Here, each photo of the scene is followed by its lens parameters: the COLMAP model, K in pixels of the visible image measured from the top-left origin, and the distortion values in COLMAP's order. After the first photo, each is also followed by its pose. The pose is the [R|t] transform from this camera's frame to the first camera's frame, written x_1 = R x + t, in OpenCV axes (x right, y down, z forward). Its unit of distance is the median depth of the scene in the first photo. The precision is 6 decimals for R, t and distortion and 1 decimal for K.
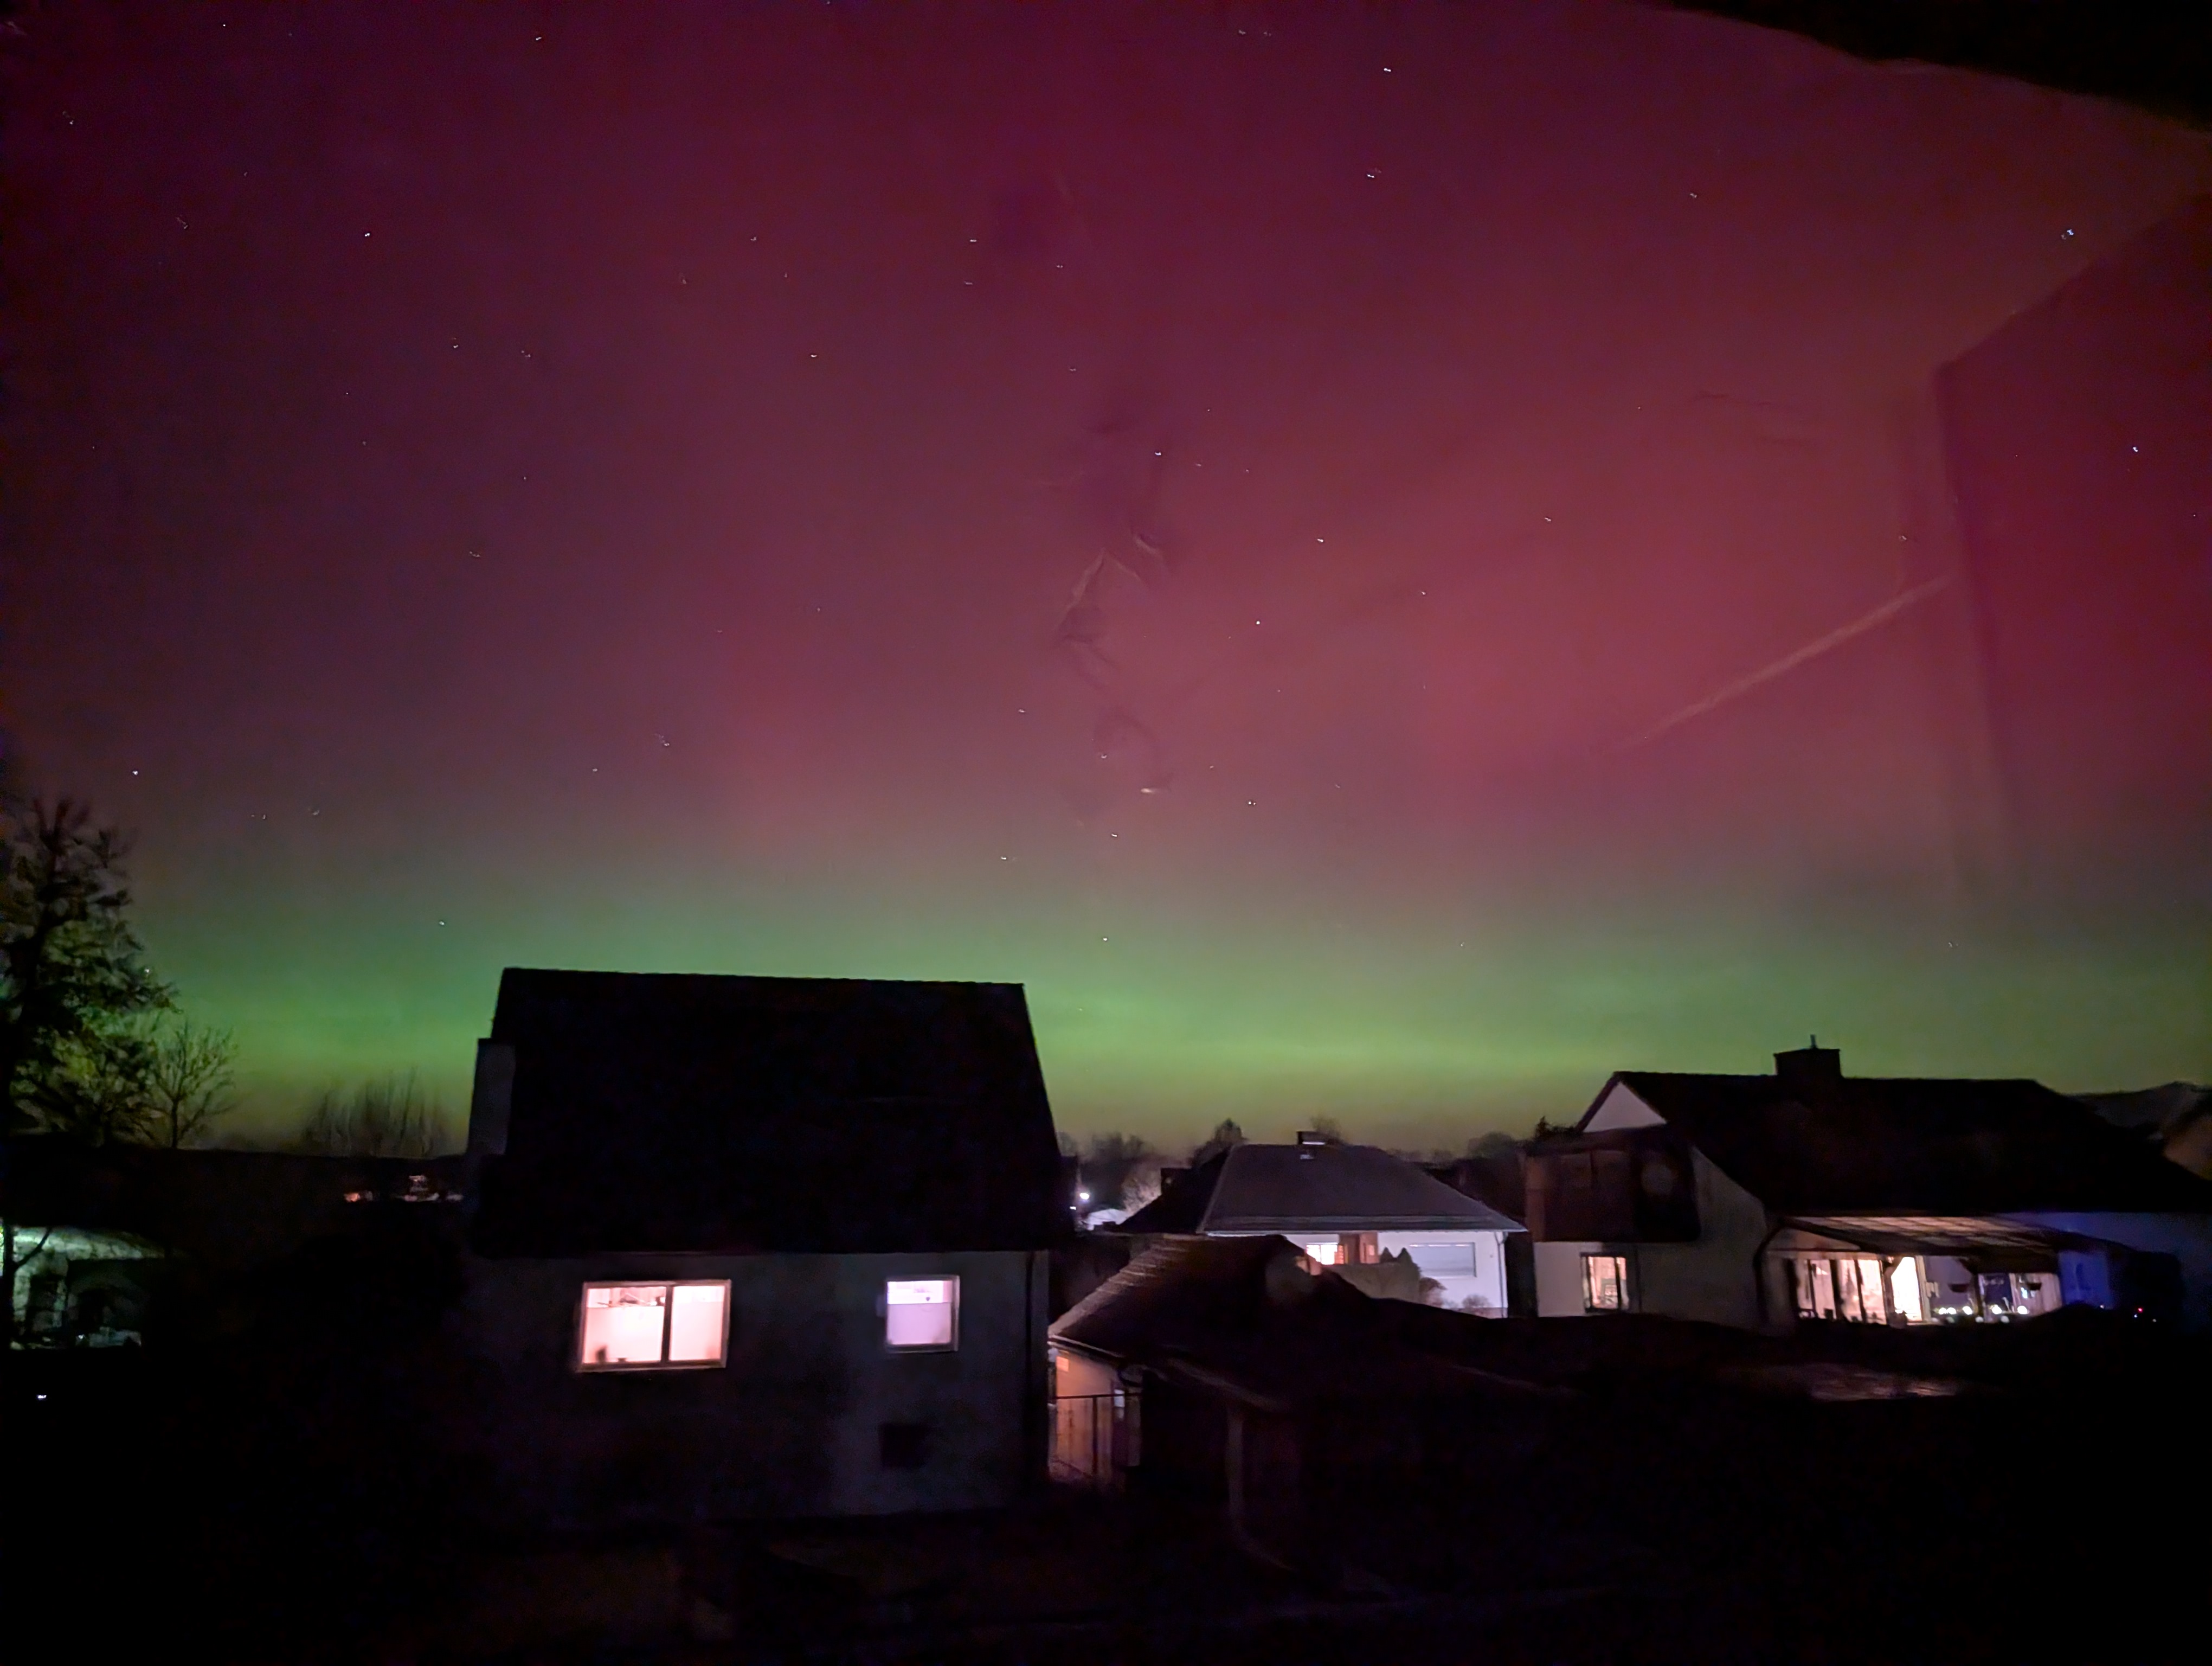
lens RADIAL K [[1579.0, 0, 1111.6], [0, 1579.0, 817.9], [0, 0, 1]] dist [0.017430, -0.013118]
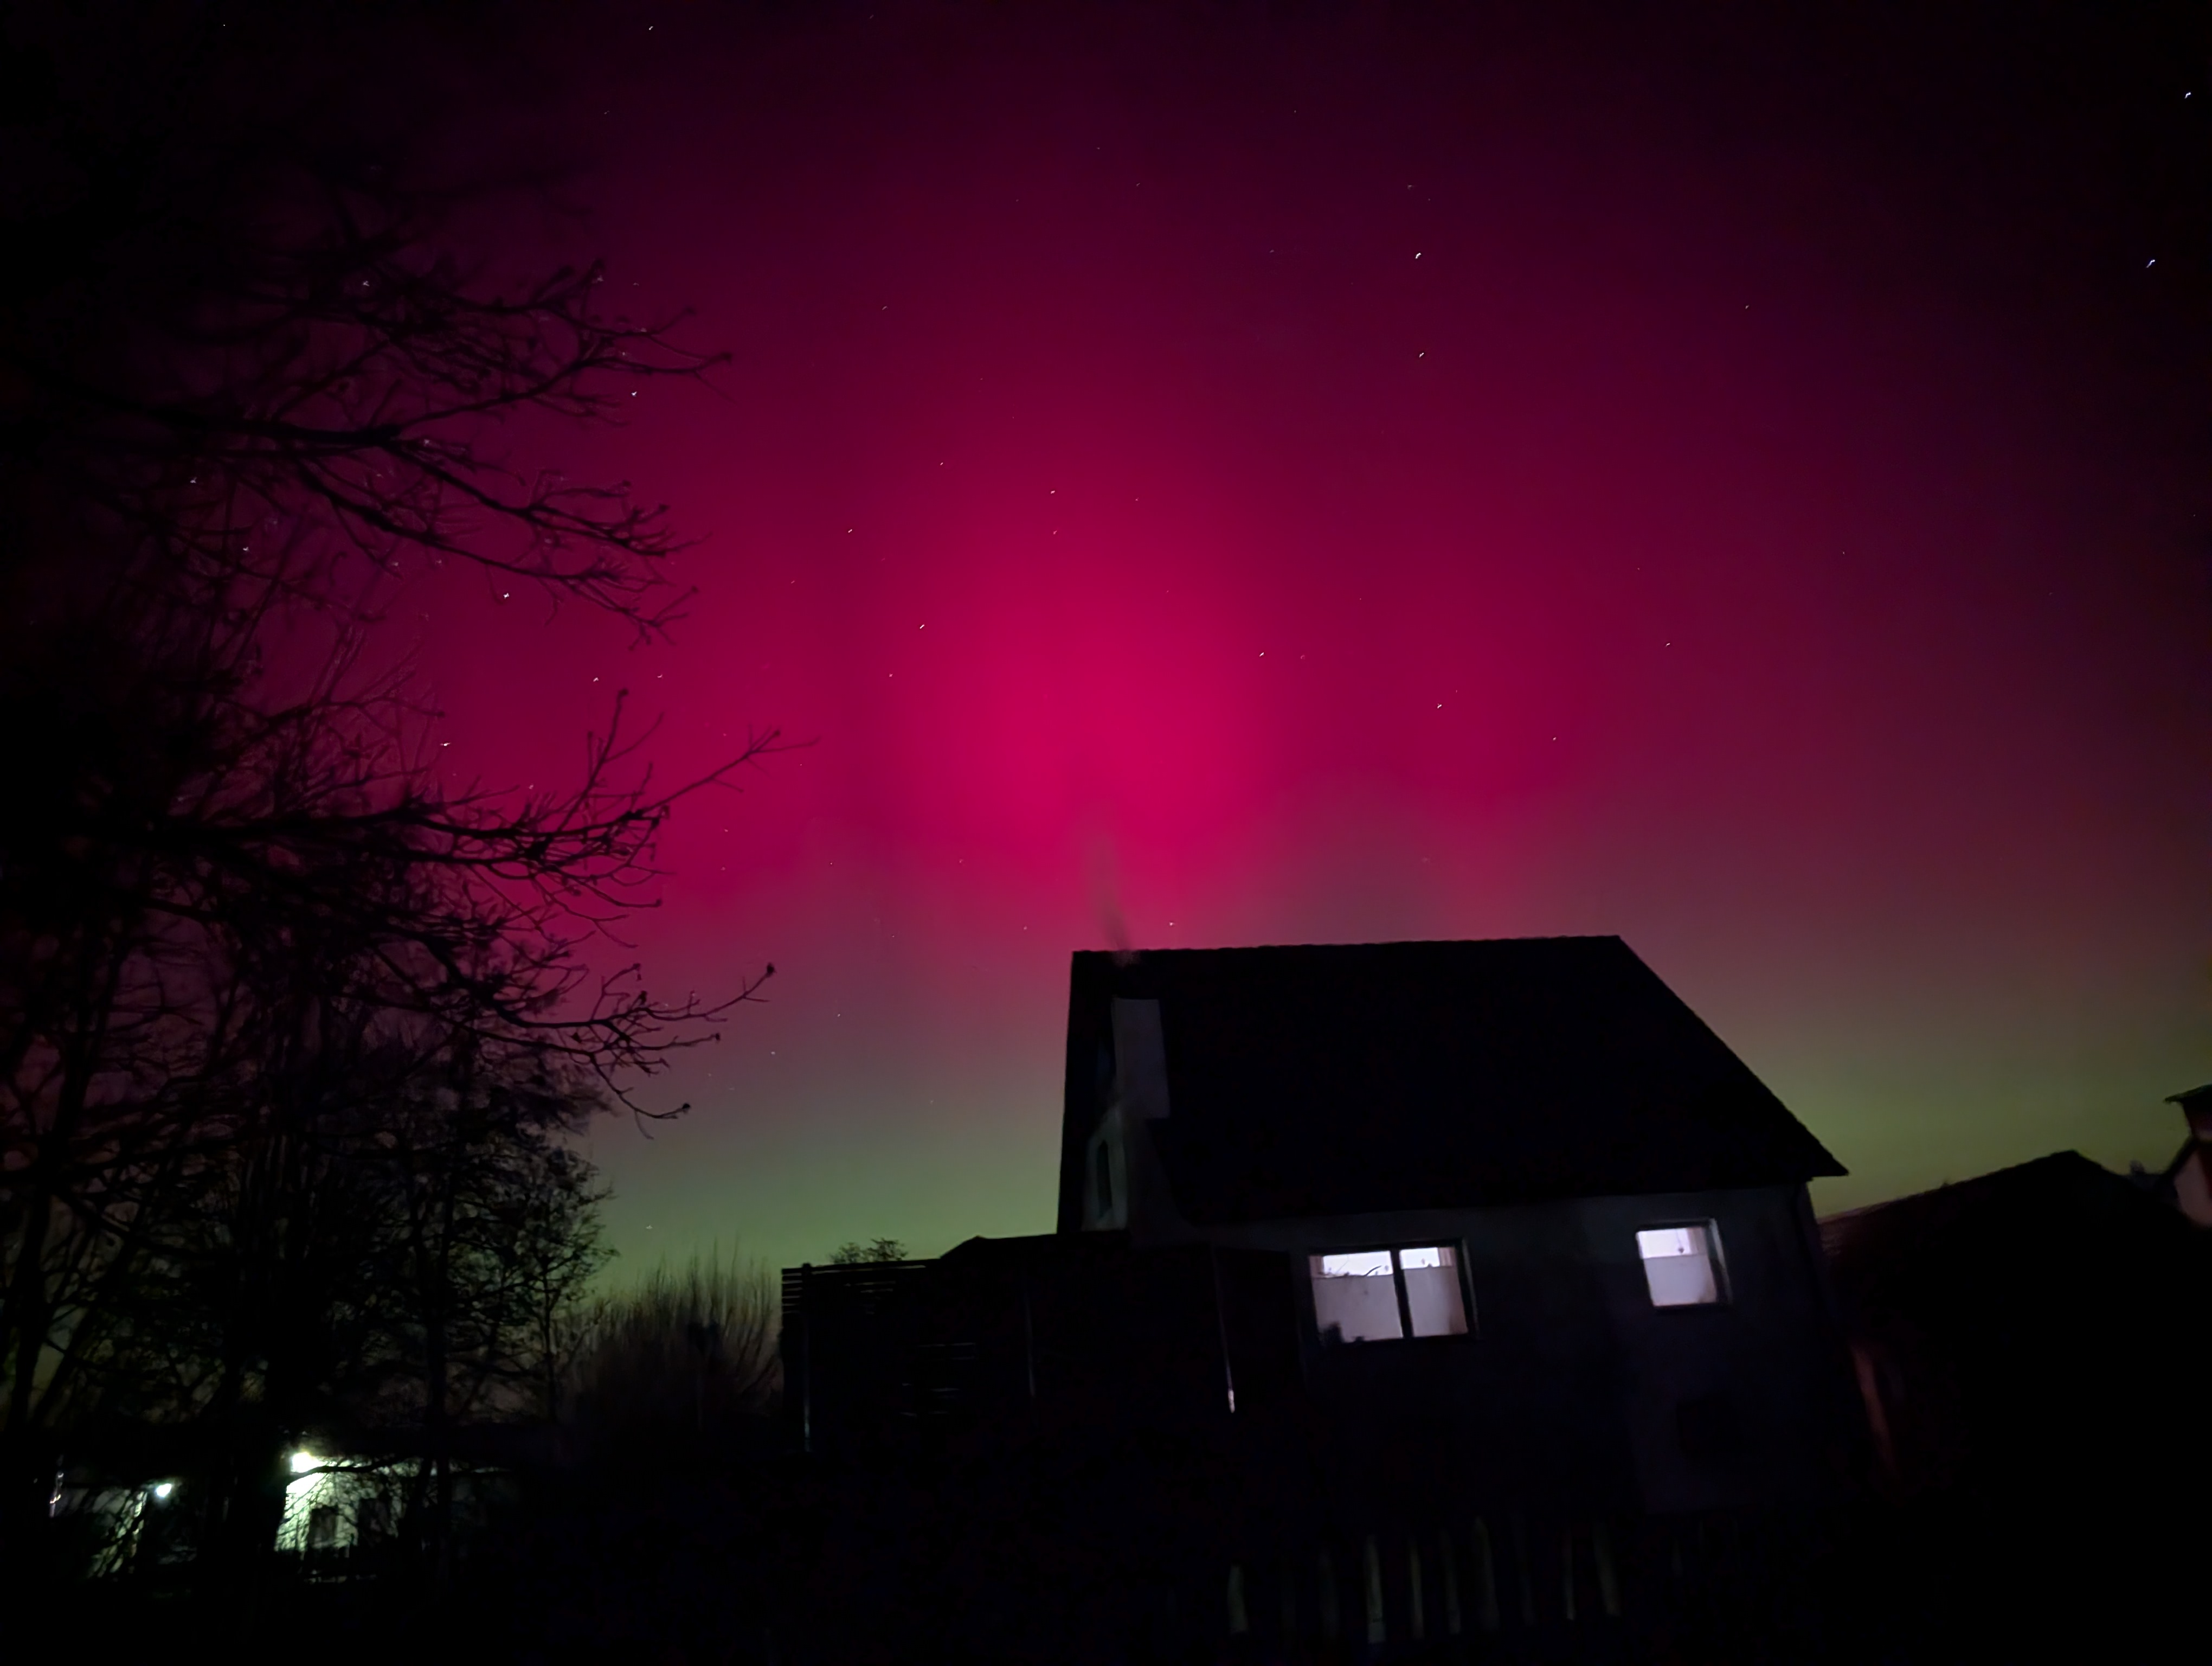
lens RADIAL K [[1578.9, 0, 1084.8], [0, 1578.9, 840.3], [0, 0, 1]] dist [0.013871, -0.000681]
pose [[0.990209, -0.116943, -0.076233, -0.341732], [0.106904, 0.986431, -0.124599, 0.163444], [0.089769, 0.115229, 0.989274, 0.124800]]
